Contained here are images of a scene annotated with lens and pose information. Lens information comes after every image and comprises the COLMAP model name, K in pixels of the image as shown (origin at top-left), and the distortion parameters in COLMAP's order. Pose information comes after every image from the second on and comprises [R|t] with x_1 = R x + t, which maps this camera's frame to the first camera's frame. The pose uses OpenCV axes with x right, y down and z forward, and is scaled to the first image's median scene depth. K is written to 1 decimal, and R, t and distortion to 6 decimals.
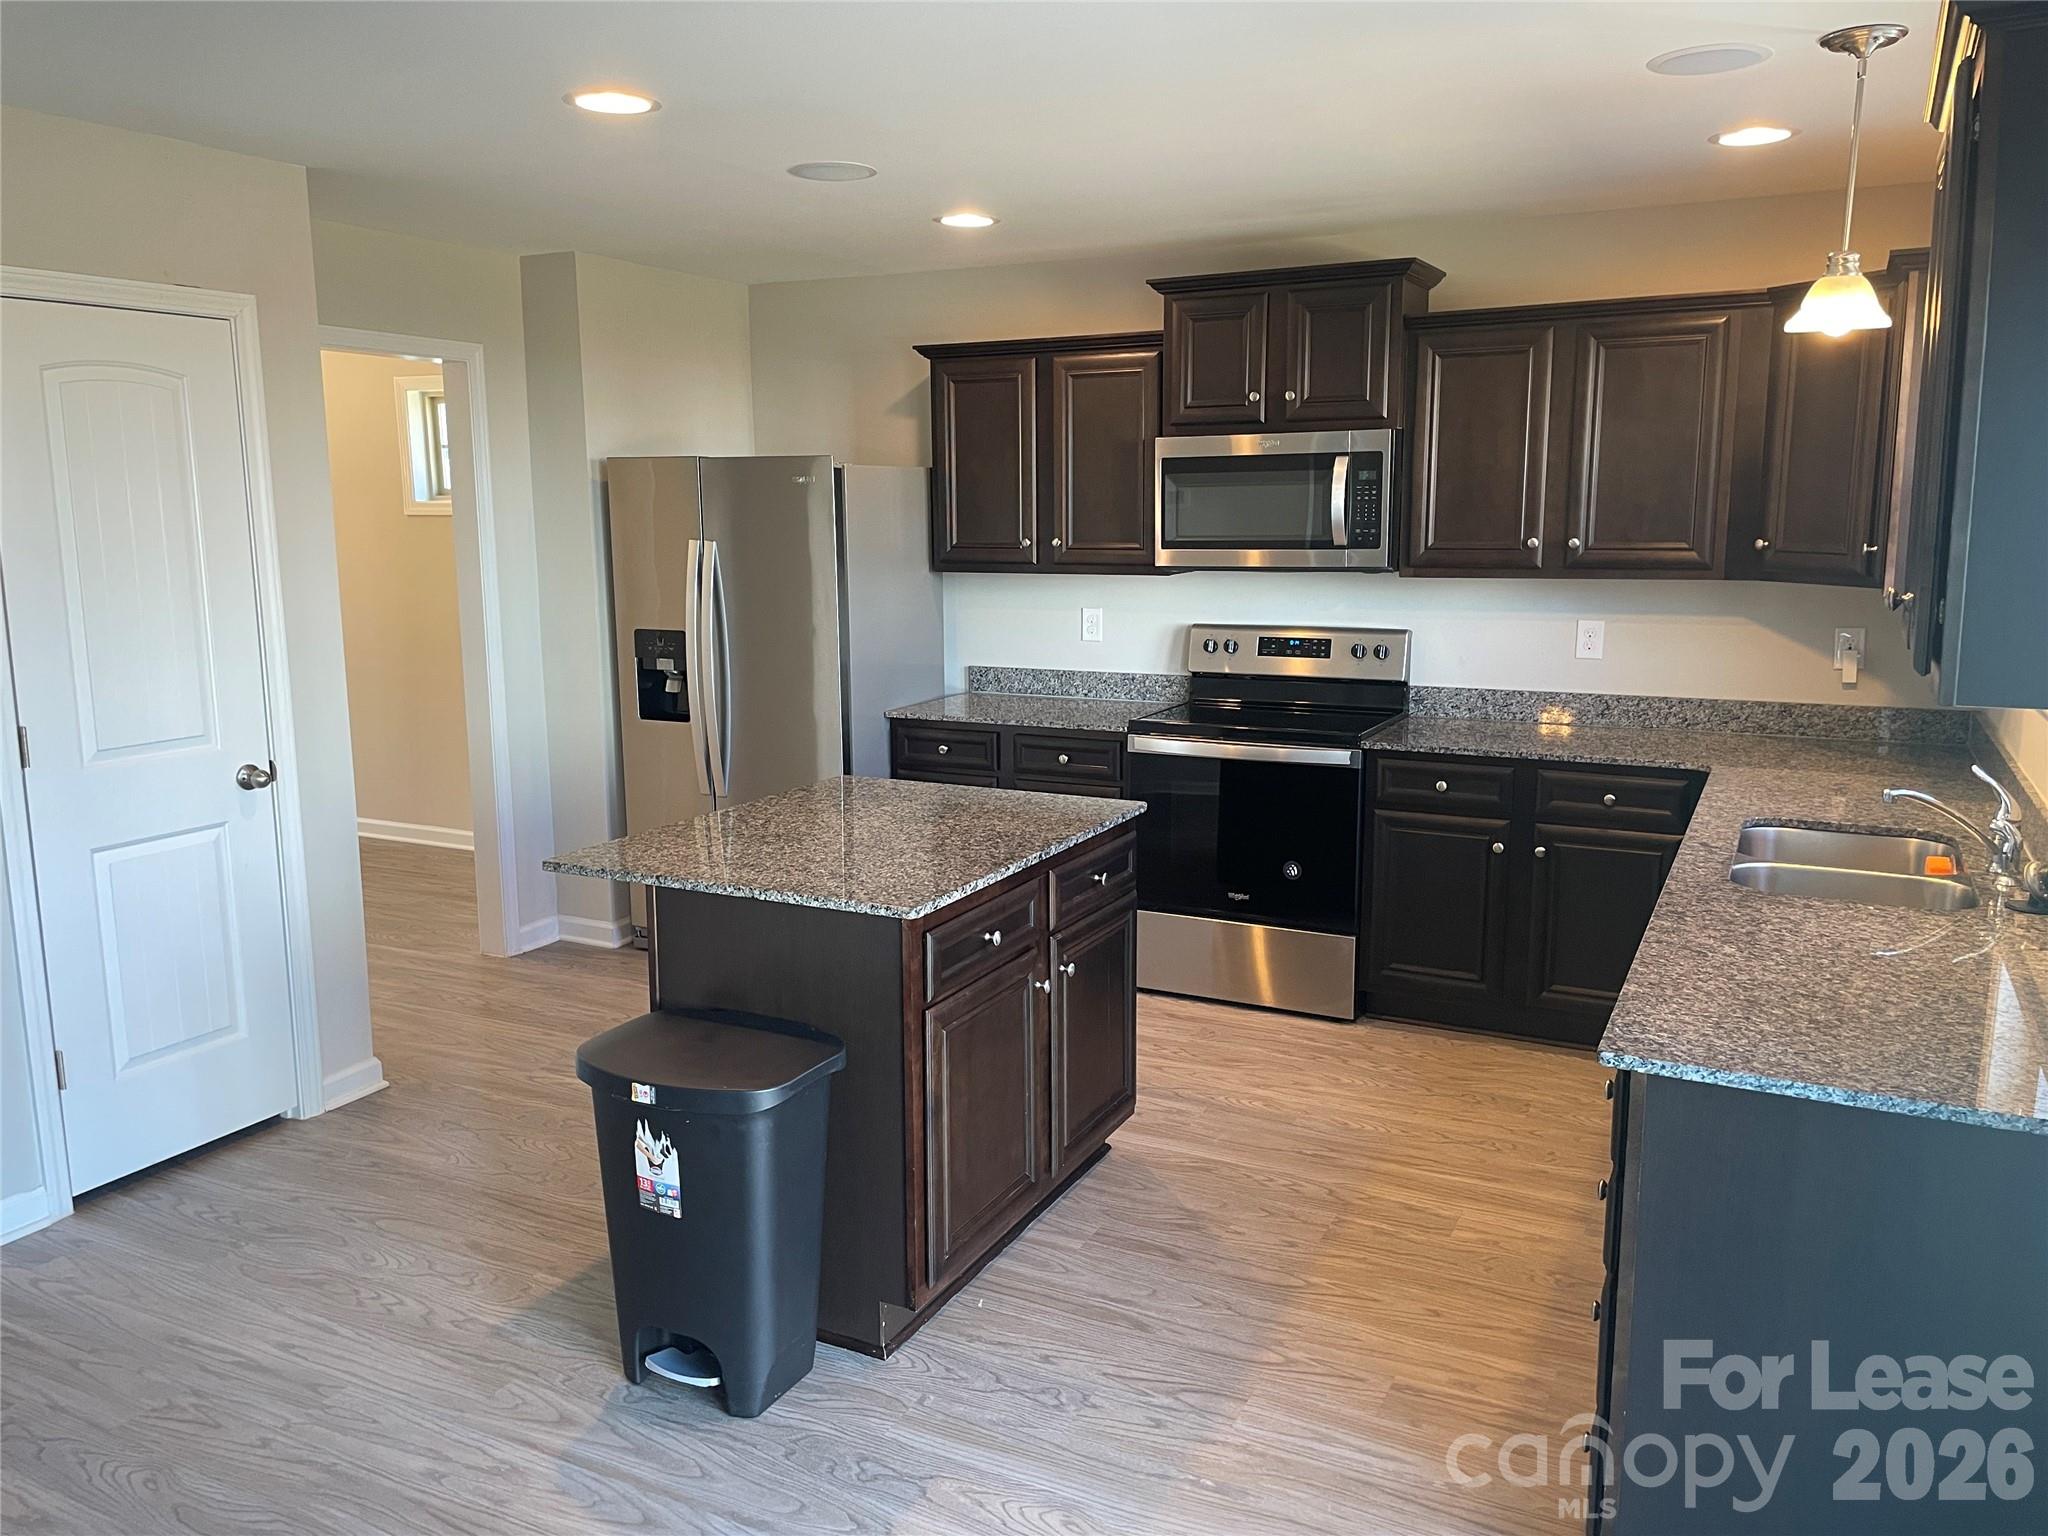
lens RADIAL K [[1551.0, 0, 1024.7], [0, 1551.0, 732.8], [0, 0, 1]] dist [0.108459, -0.152359]
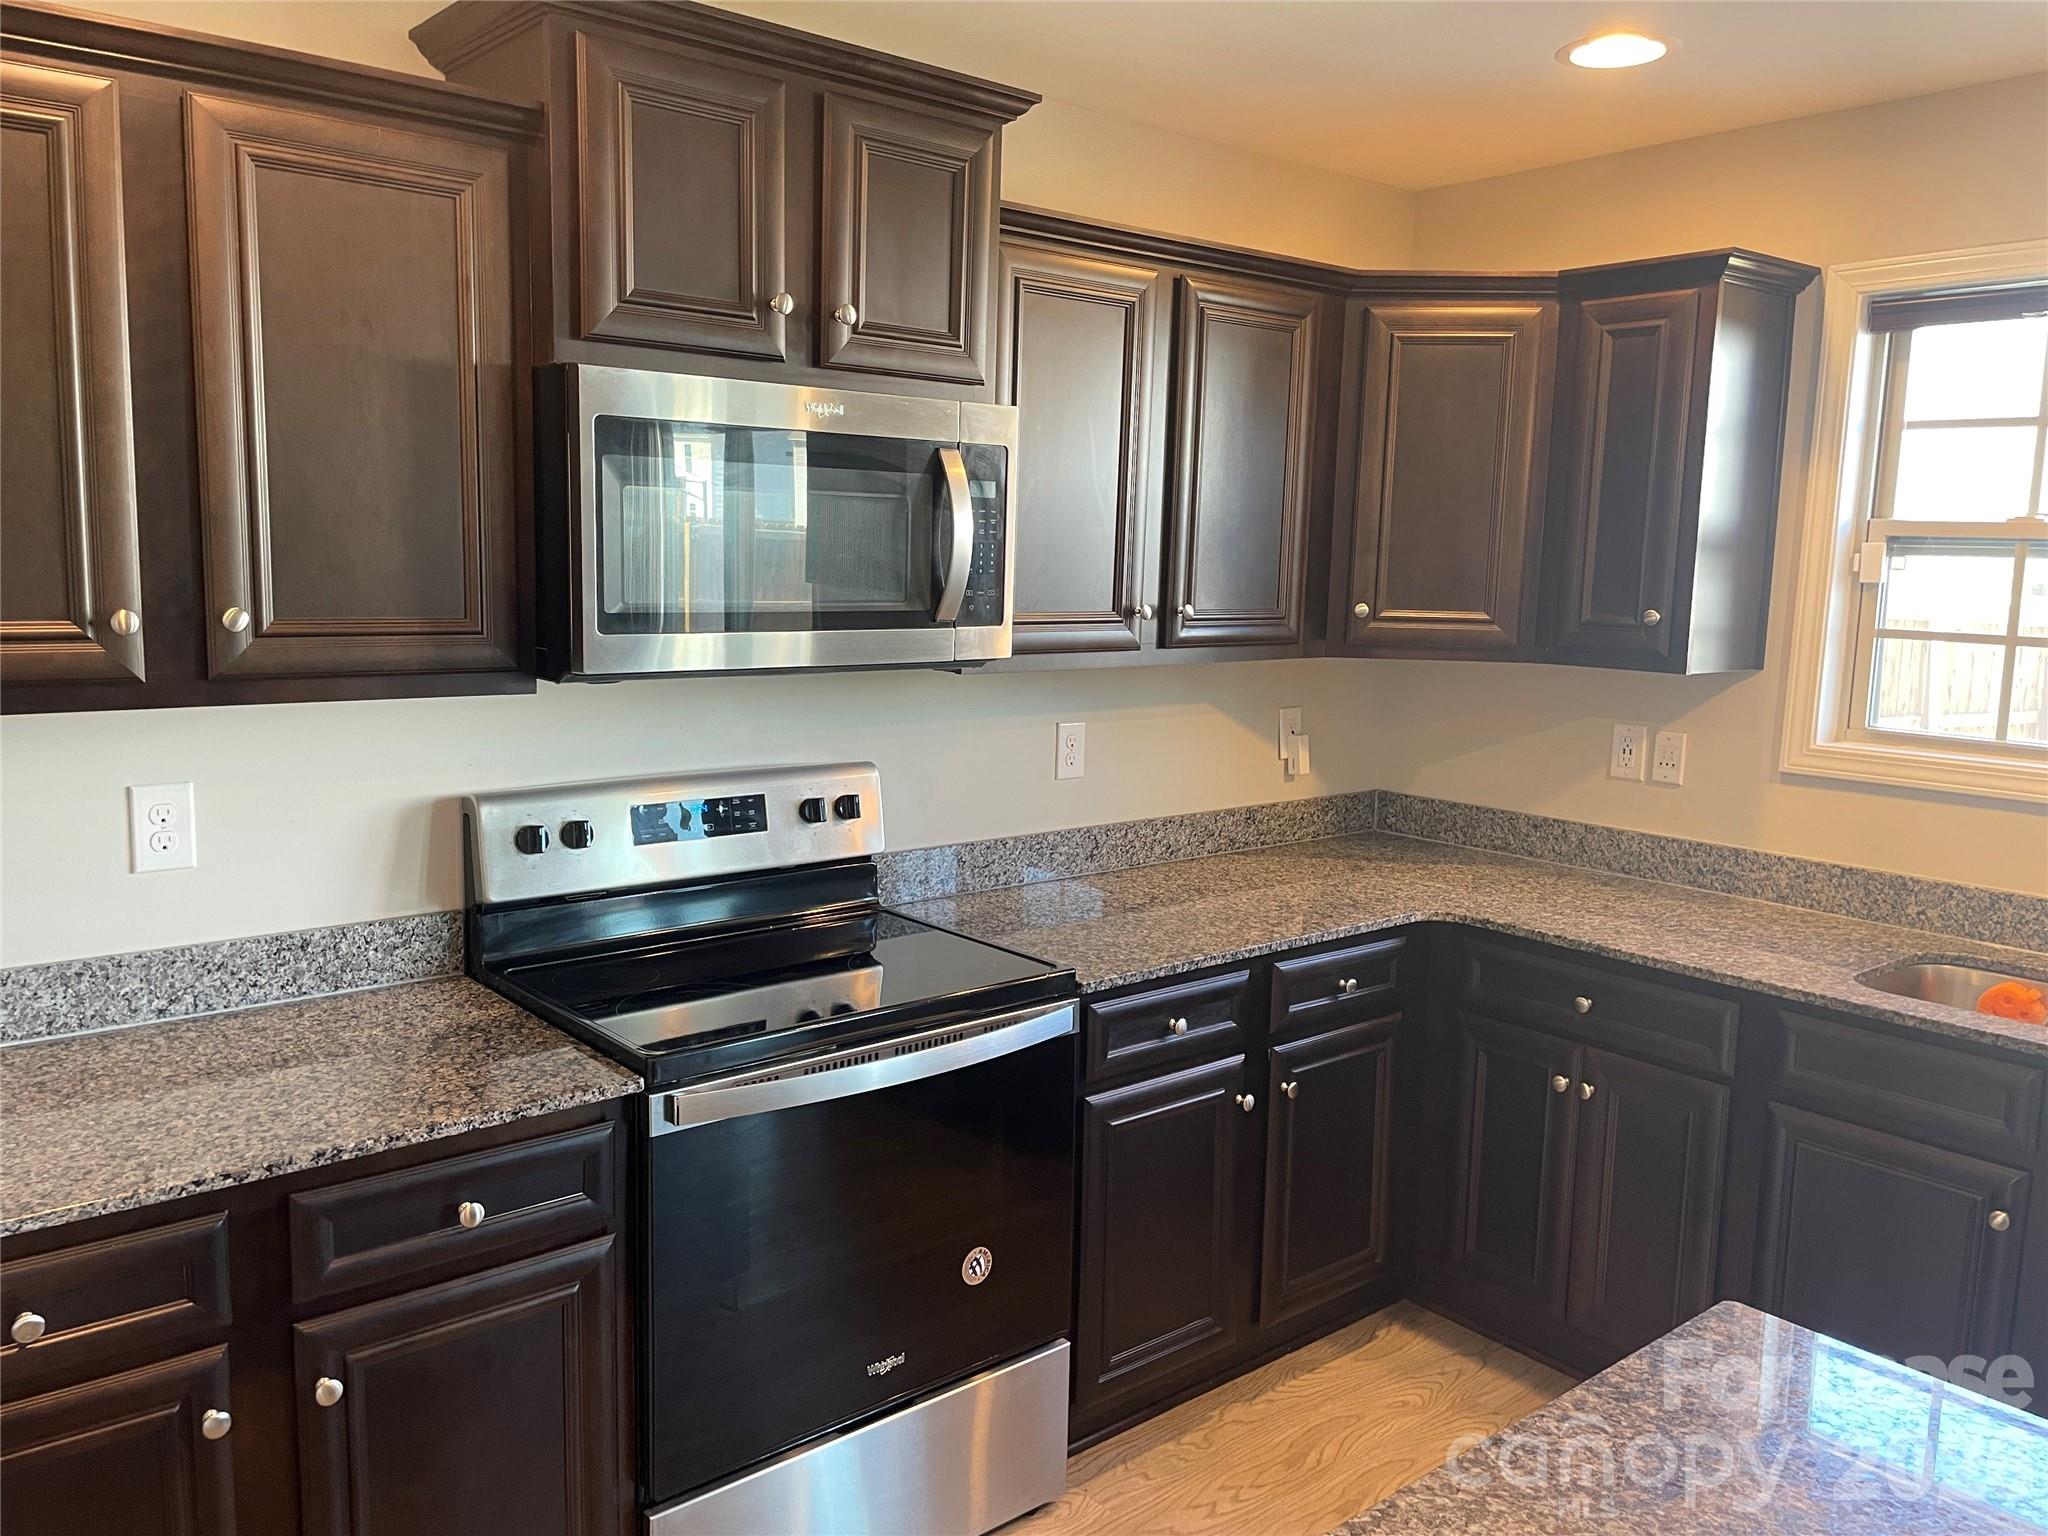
lens RADIAL K [[1551.0, 0, 1024.7], [0, 1551.0, 732.8], [0, 0, 1]] dist [0.108459, -0.152359]
pose [[0.407274, -0.090876, 0.908774, -0.252381], [0.111586, 0.992534, 0.049244, -0.100168], [-0.906464, 0.081350, 0.414374, 0.725201]]
